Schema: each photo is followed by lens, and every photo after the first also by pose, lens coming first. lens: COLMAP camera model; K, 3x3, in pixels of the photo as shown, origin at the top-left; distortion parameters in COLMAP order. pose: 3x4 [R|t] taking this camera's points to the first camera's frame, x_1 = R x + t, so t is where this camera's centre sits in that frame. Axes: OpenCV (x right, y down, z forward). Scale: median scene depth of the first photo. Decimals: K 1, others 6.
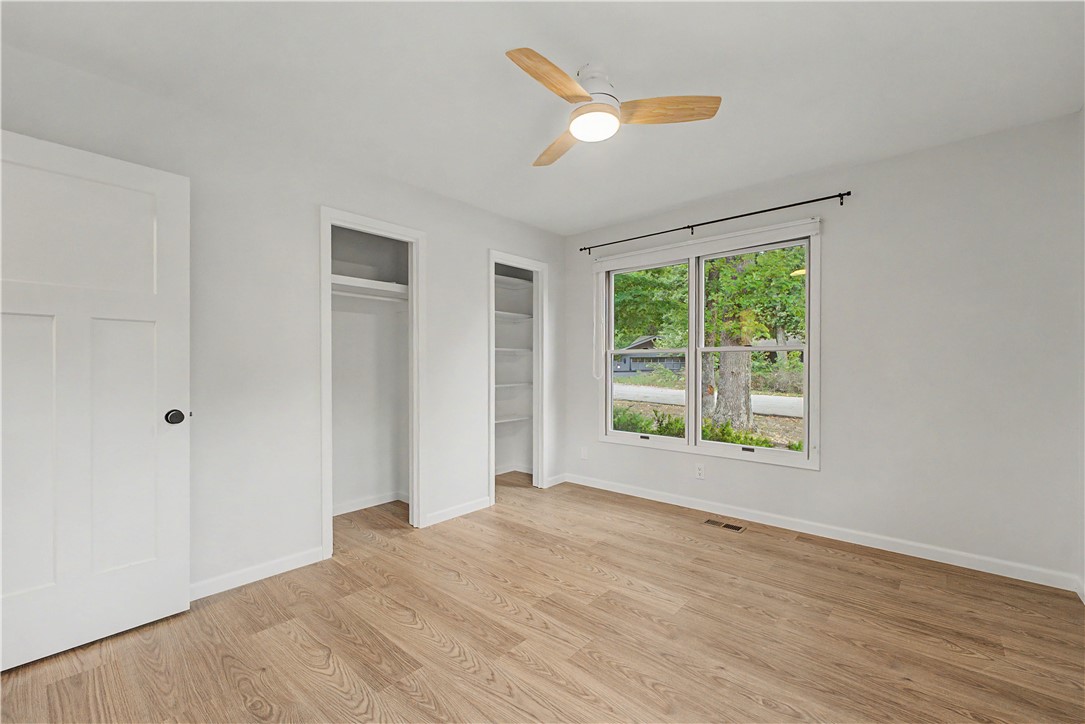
lens RADIAL K [[444.8, 0, 539.8], [0, 444.8, 360.7], [0, 0, 1]] dist [-0.003805, -0.000273]
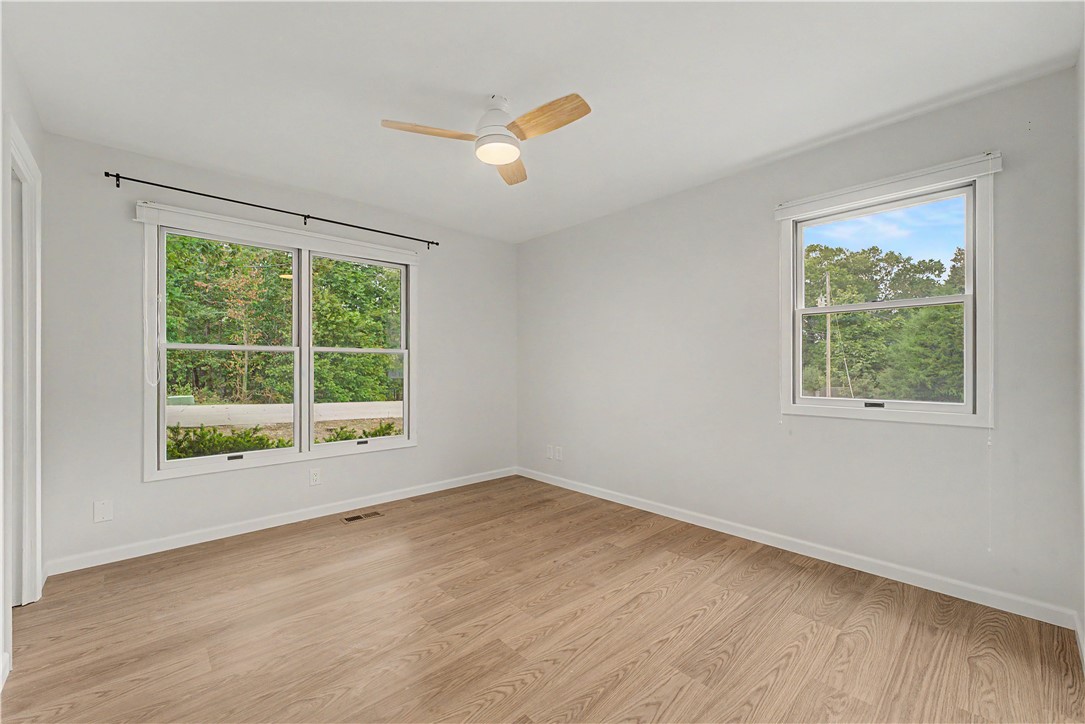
lens RADIAL K [[444.8, 0, 539.8], [0, 444.8, 360.7], [0, 0, 1]] dist [-0.003805, -0.000273]
pose [[0.094752, 0.010706, 0.995443, -0.682088], [-0.010405, 0.999898, -0.009763, 0.005355], [-0.995447, -0.009433, 0.094853, 0.543905]]
